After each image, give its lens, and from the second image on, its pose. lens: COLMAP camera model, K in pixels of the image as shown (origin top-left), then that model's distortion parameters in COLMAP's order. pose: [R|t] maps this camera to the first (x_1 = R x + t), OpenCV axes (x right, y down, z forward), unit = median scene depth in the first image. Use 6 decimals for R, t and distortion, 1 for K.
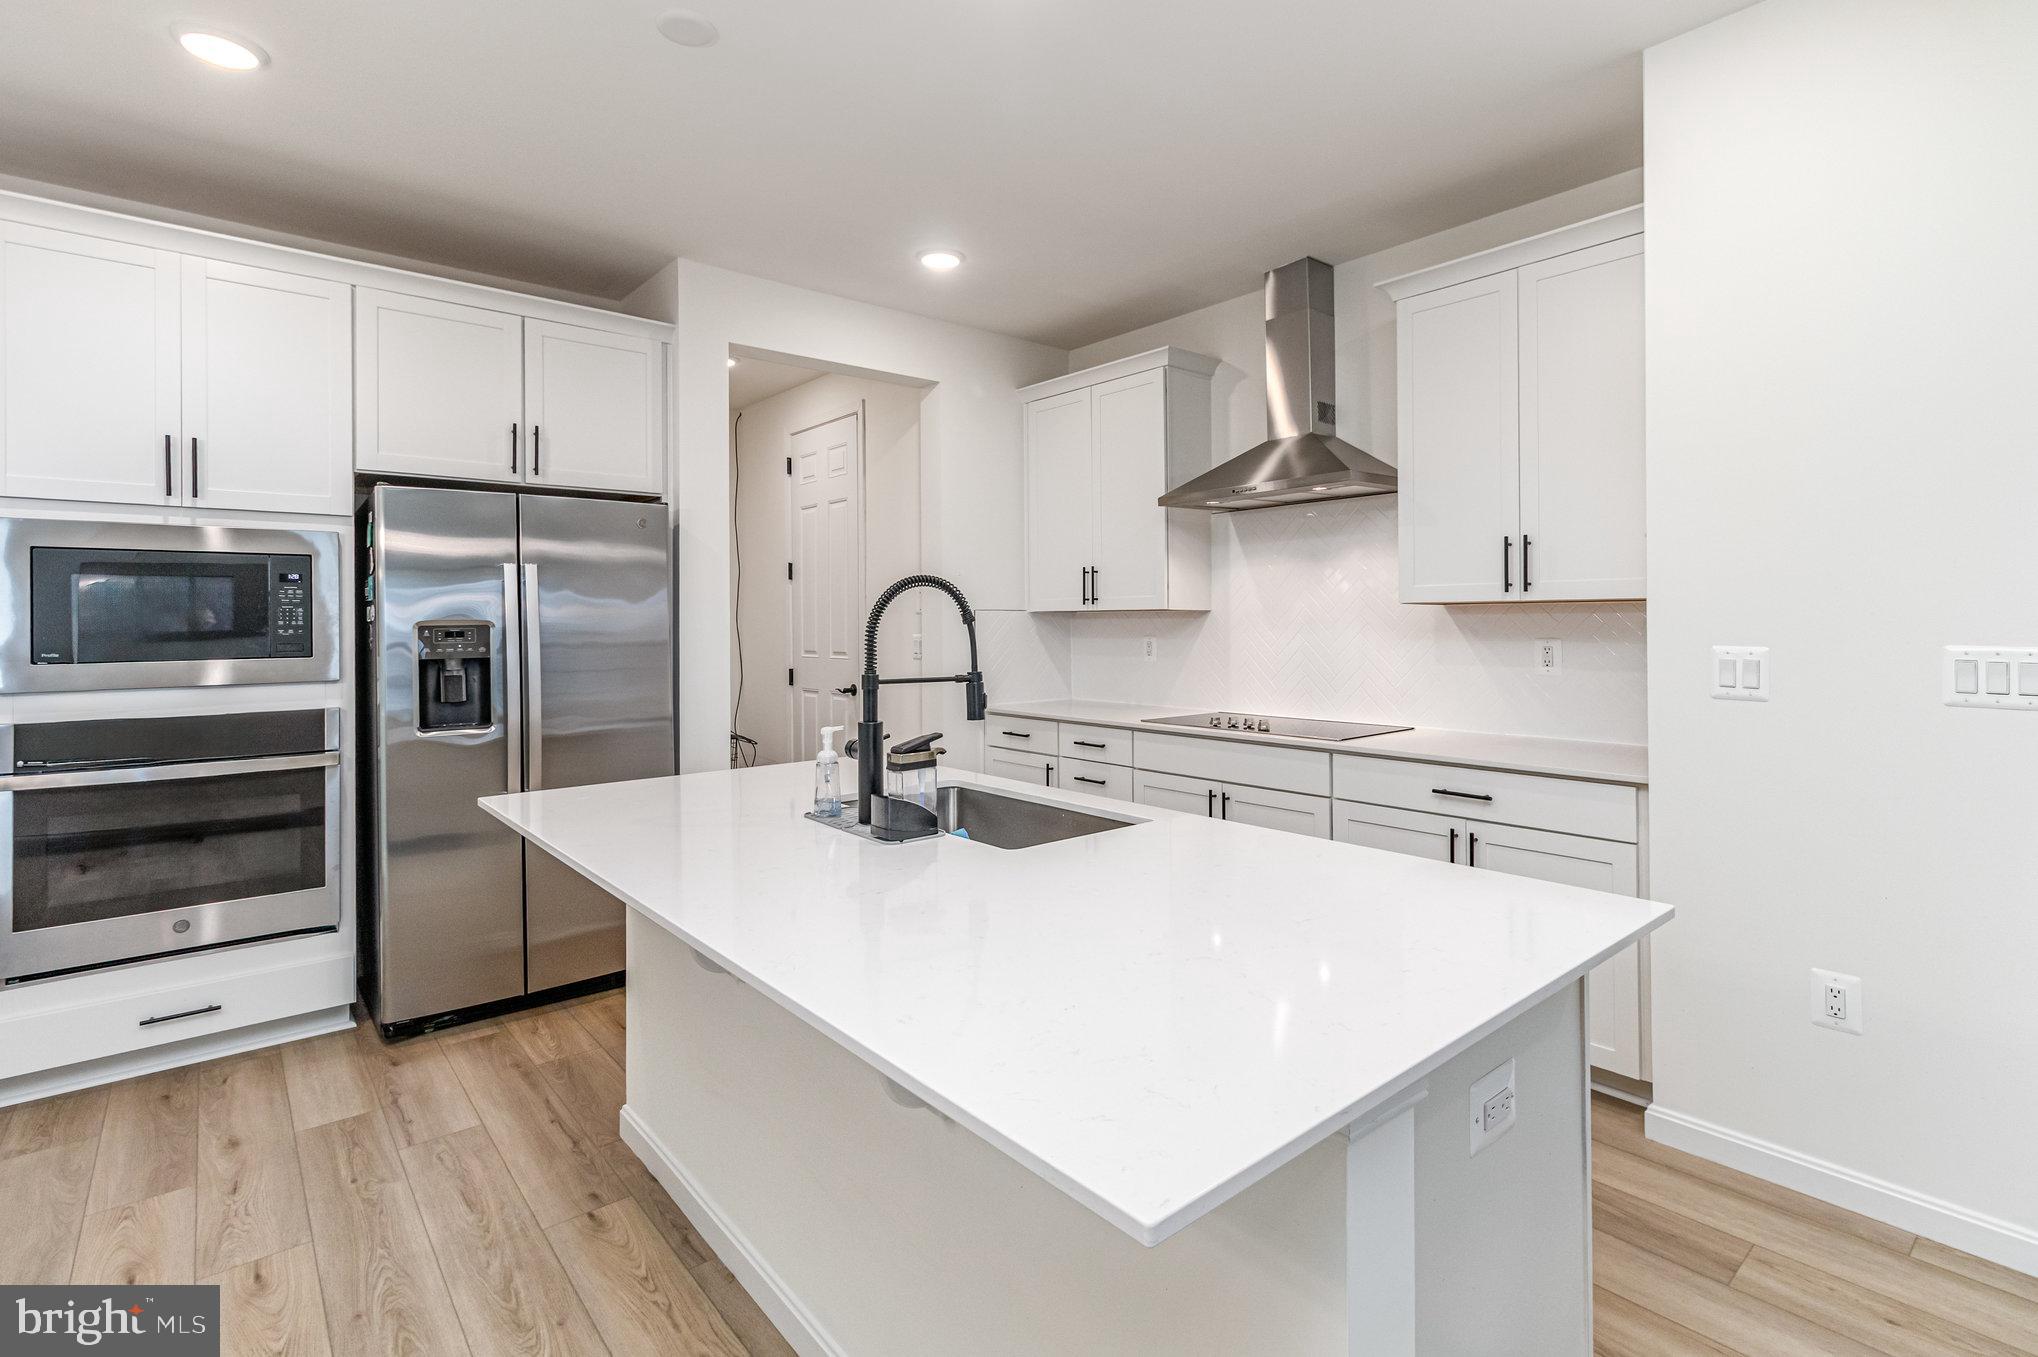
lens RADIAL K [[973.4, 0, 1099.1], [0, 973.4, 631.8], [0, 0, 1]] dist [0.008098, -0.001964]
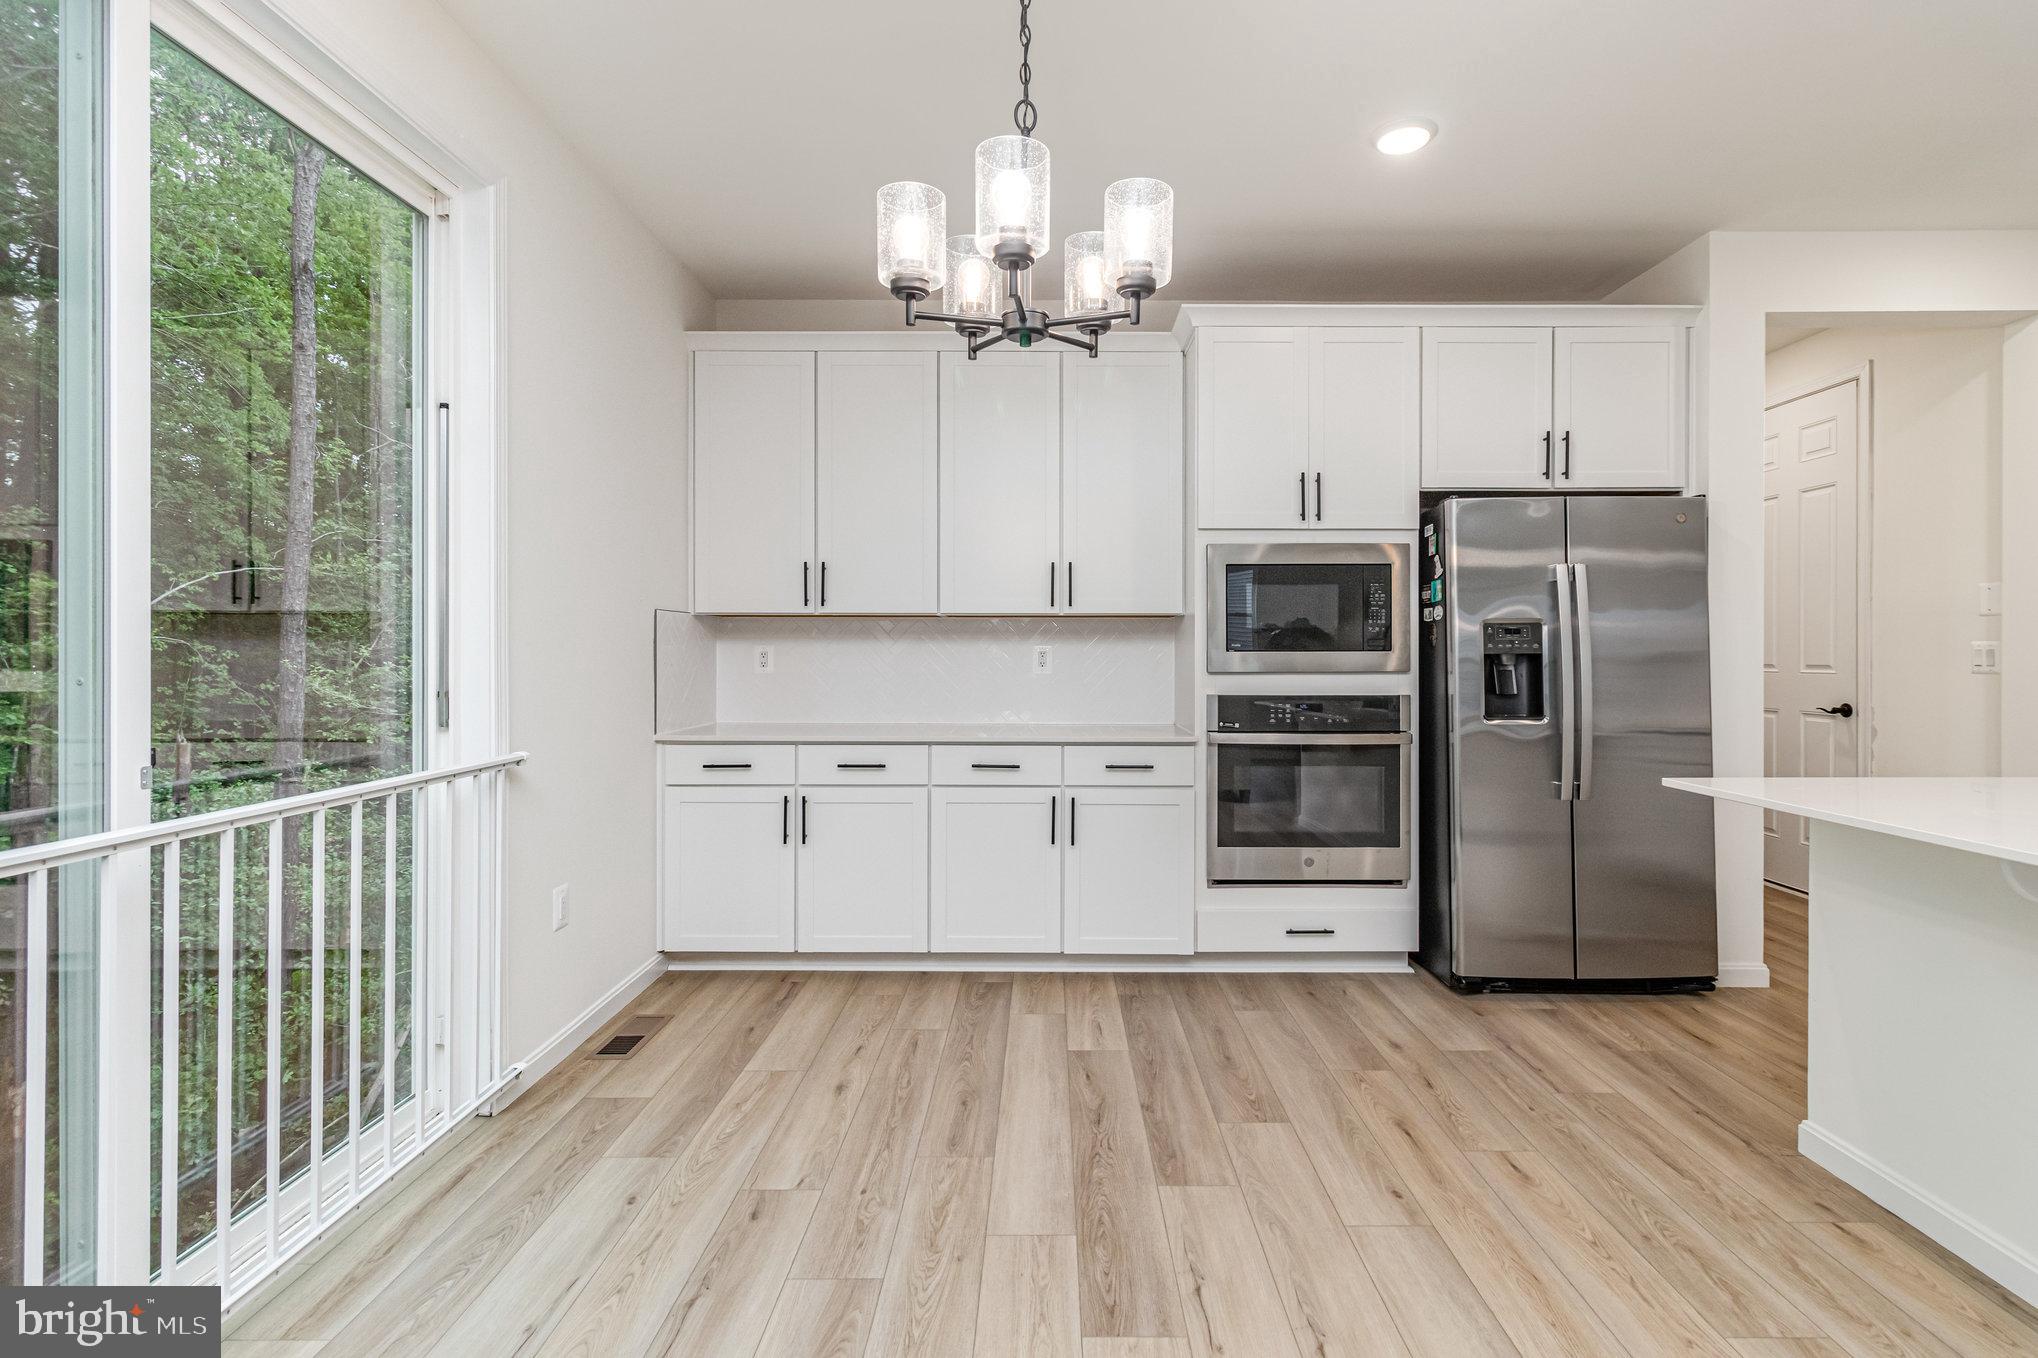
lens RADIAL K [[973.4, 0, 974.5], [0, 973.4, 670.2], [0, 0, 1]] dist [0.008098, -0.001964]
pose [[0.741985, 0.018244, -0.670168, -0.383287], [-0.014635, 0.999832, 0.011015, 0.042712], [0.670256, 0.001635, 0.742128, -0.202153]]
